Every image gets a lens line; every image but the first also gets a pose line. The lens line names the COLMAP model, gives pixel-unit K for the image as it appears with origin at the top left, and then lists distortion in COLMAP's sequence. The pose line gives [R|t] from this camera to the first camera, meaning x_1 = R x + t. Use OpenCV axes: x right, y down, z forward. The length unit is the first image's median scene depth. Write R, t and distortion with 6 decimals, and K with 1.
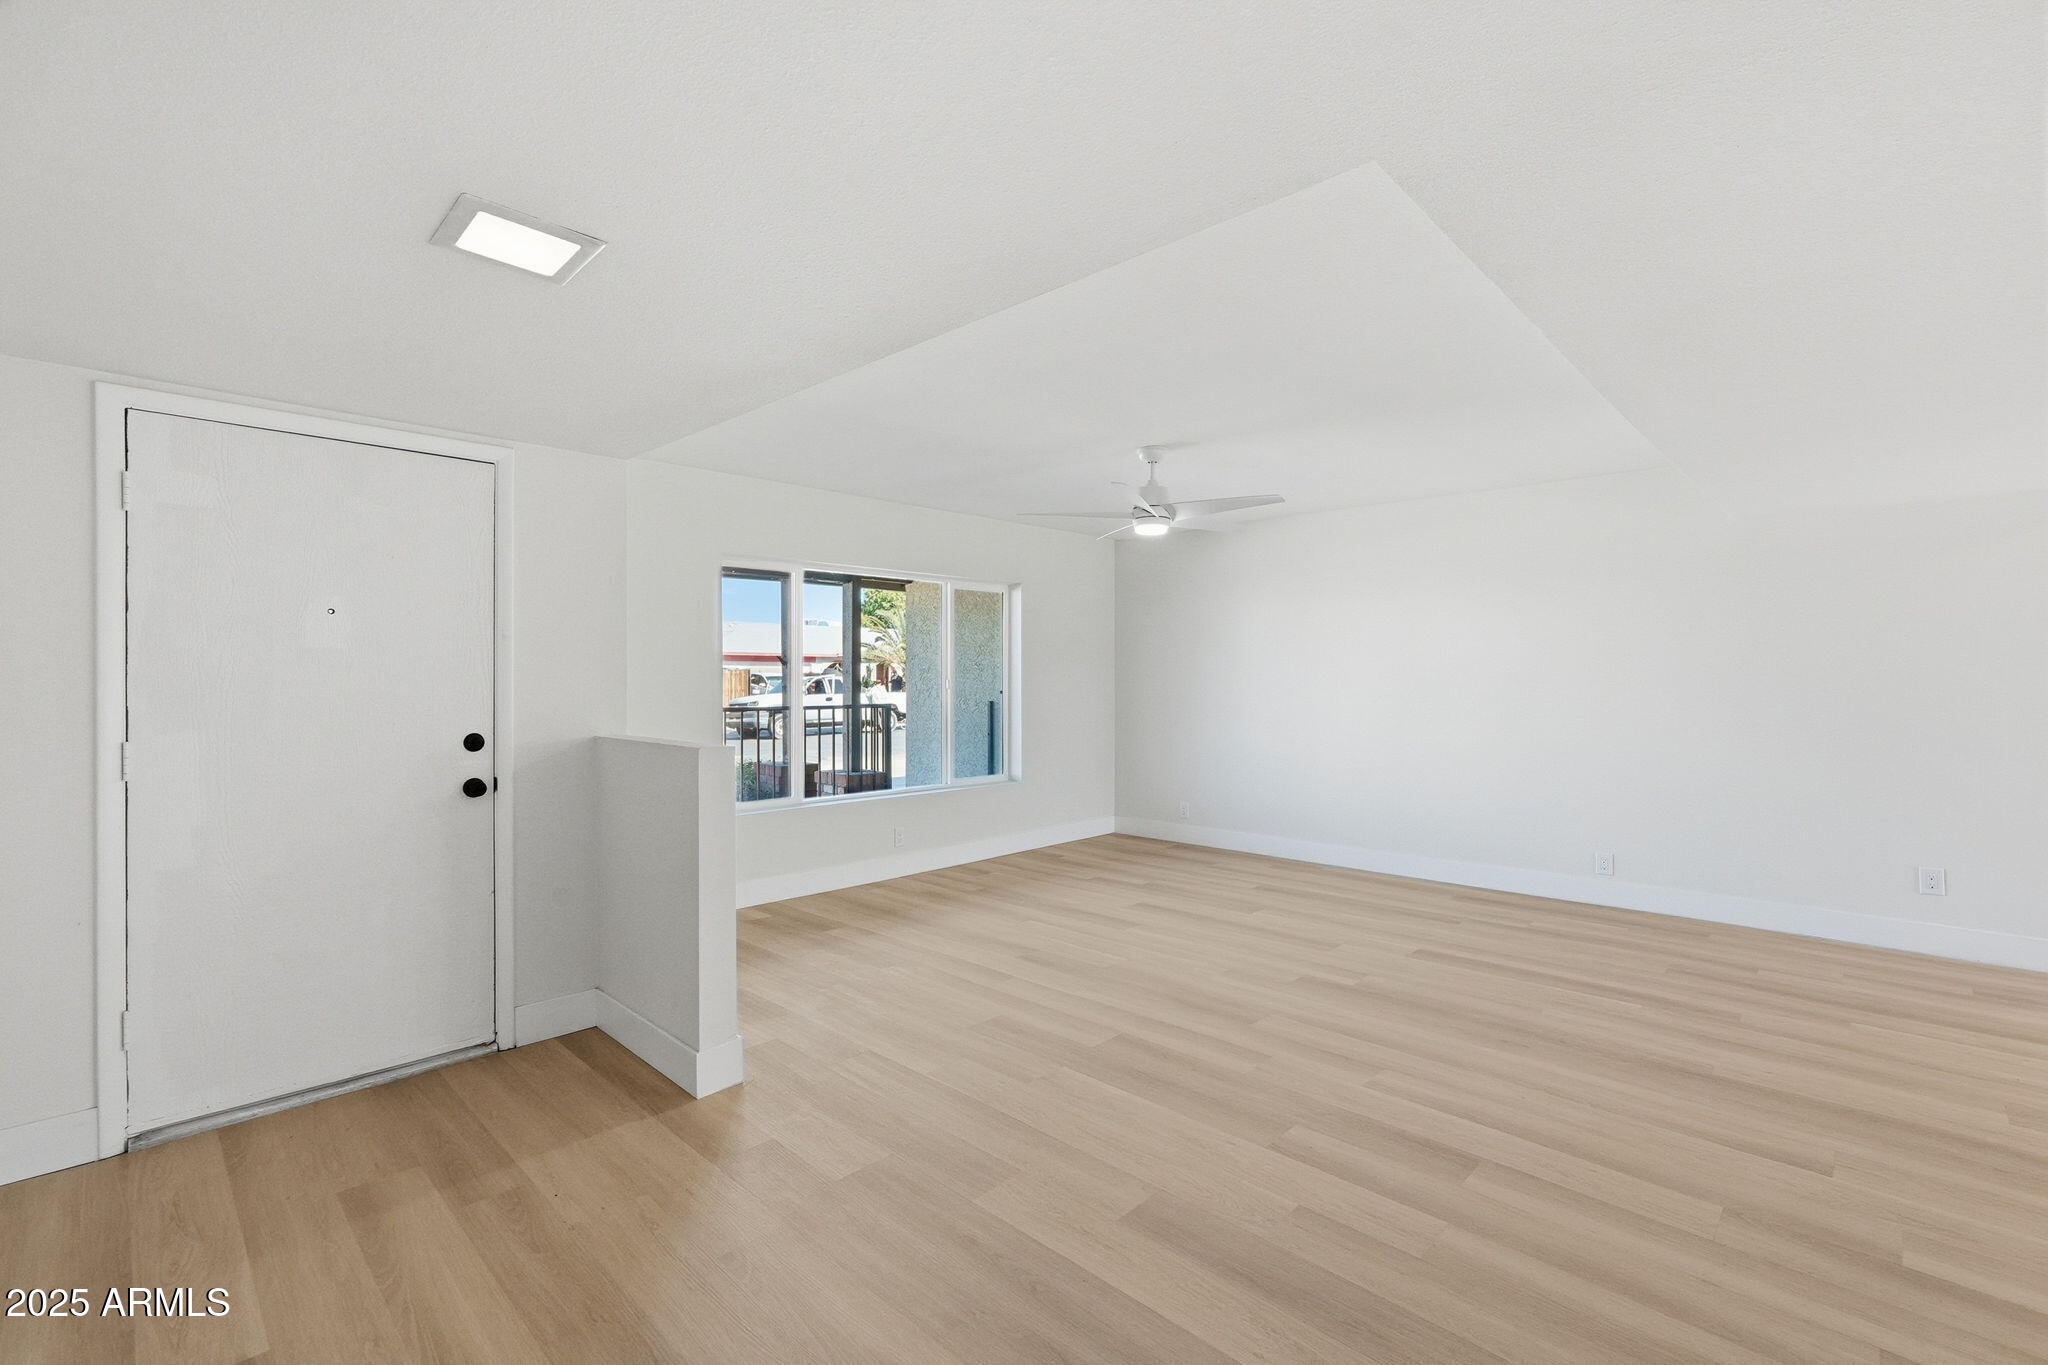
lens RADIAL K [[899.6, 0, 1011.6], [0, 899.6, 679.7], [0, 0, 1]] dist [-0.004946, 0.001083]
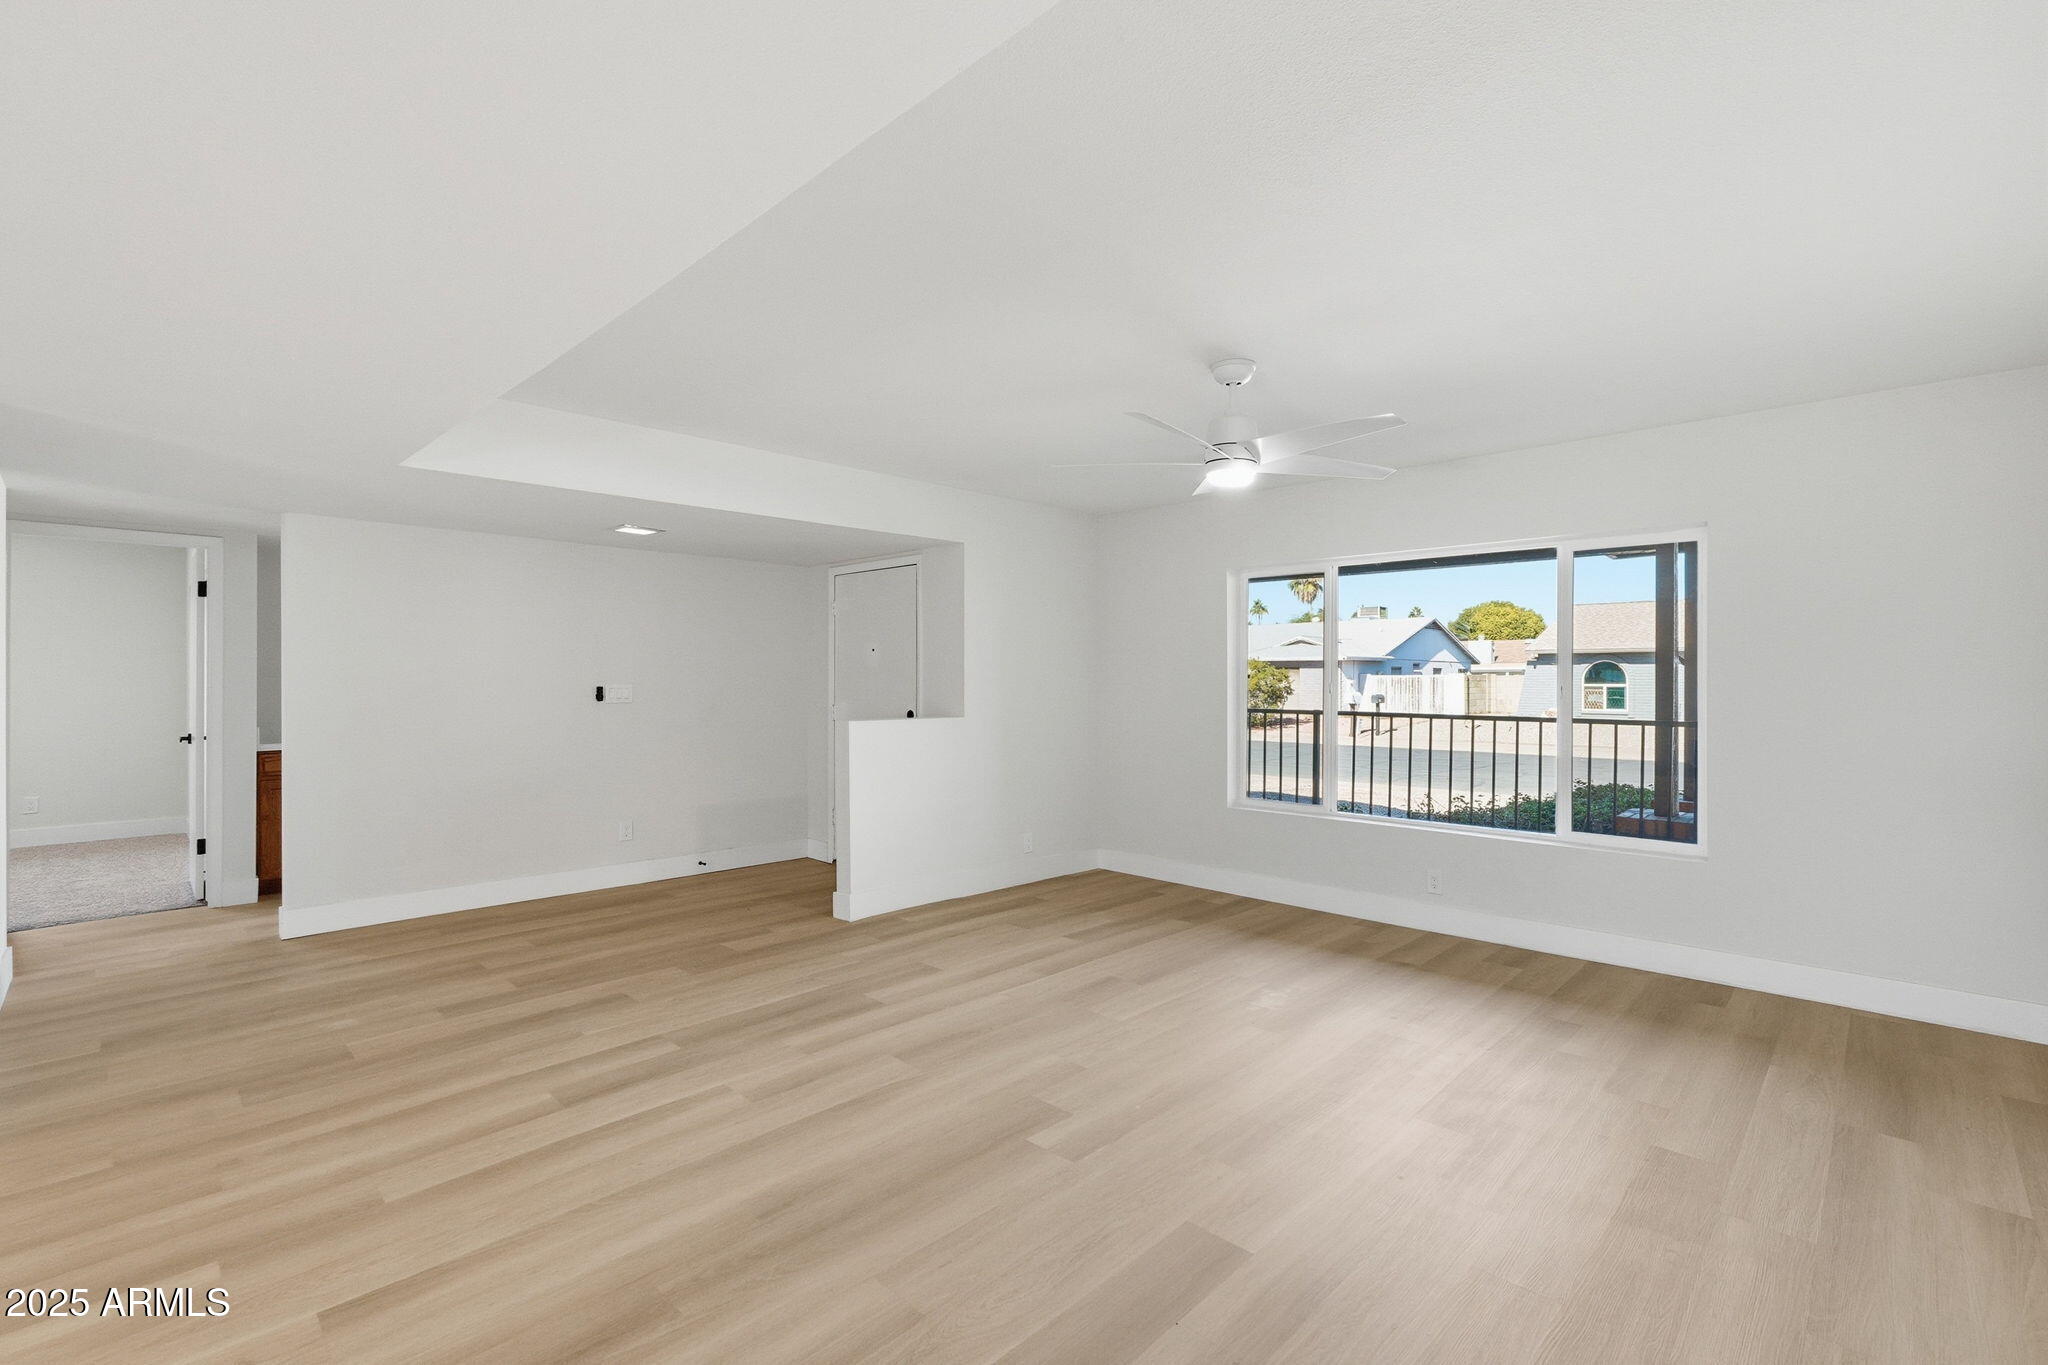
lens RADIAL K [[899.6, 0, 1011.8], [0, 899.6, 683.5], [0, 0, 1]] dist [-0.004946, 0.001083]
pose [[0.001089, 0.000886, -0.999999, 1.190736], [-0.002594, 0.999996, 0.000883, 0.000569], [0.999996, 0.002593, 0.001091, 1.123927]]
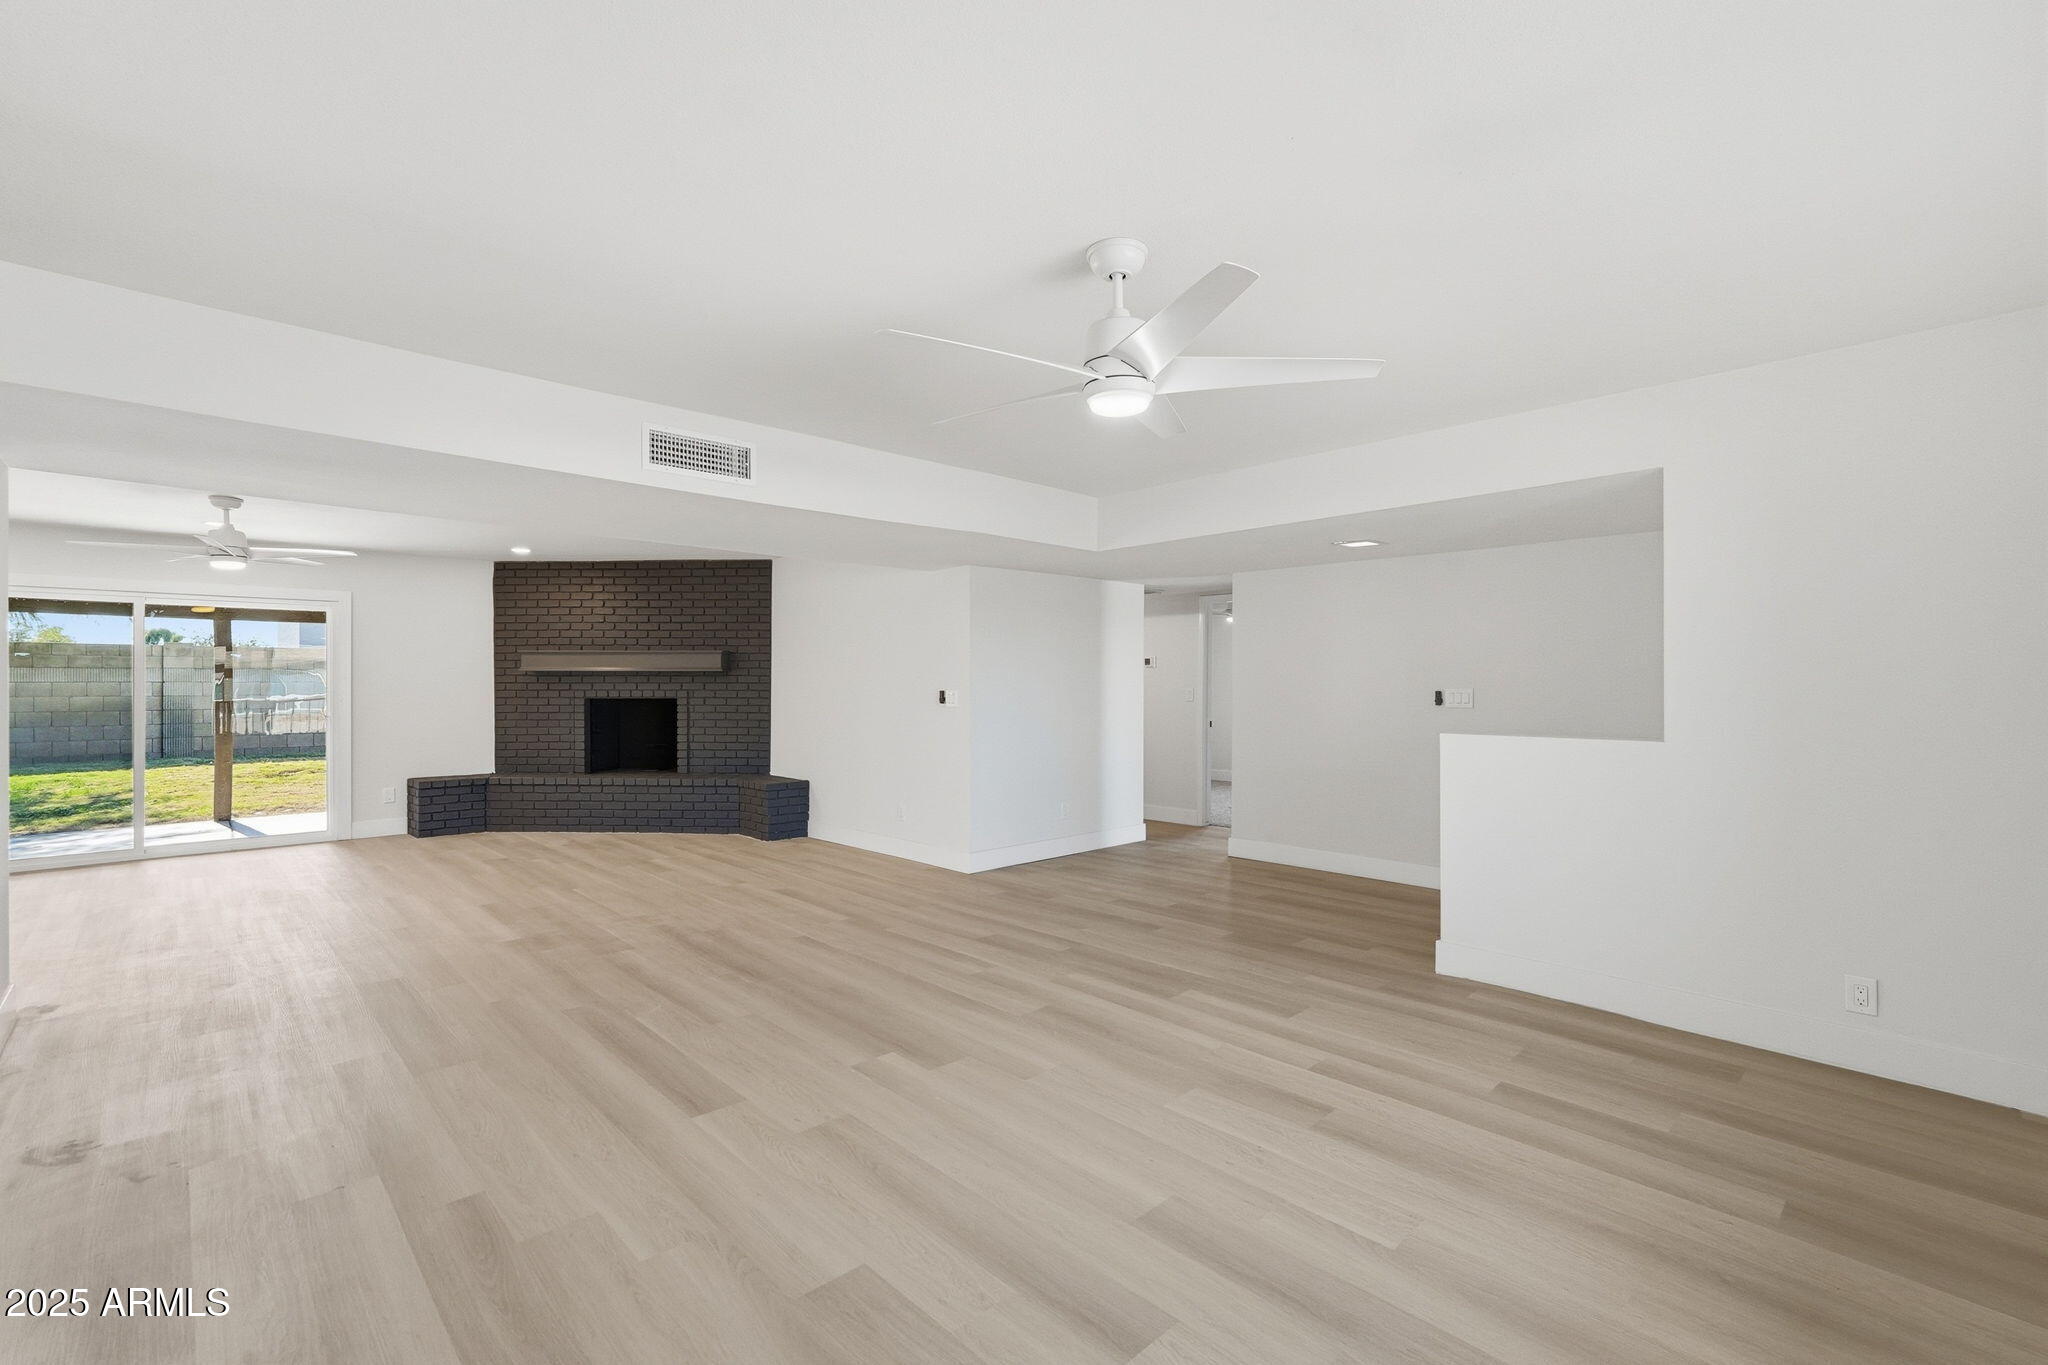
lens RADIAL K [[899.6, 0, 1027.7], [0, 899.6, 702.4], [0, 0, 1]] dist [-0.004946, 0.001083]
pose [[-0.999873, -0.002382, 0.015782, 0.274448], [-0.002065, 0.999796, 0.020078, -0.001238], [-0.015826, 0.020043, -0.999674, 2.077434]]
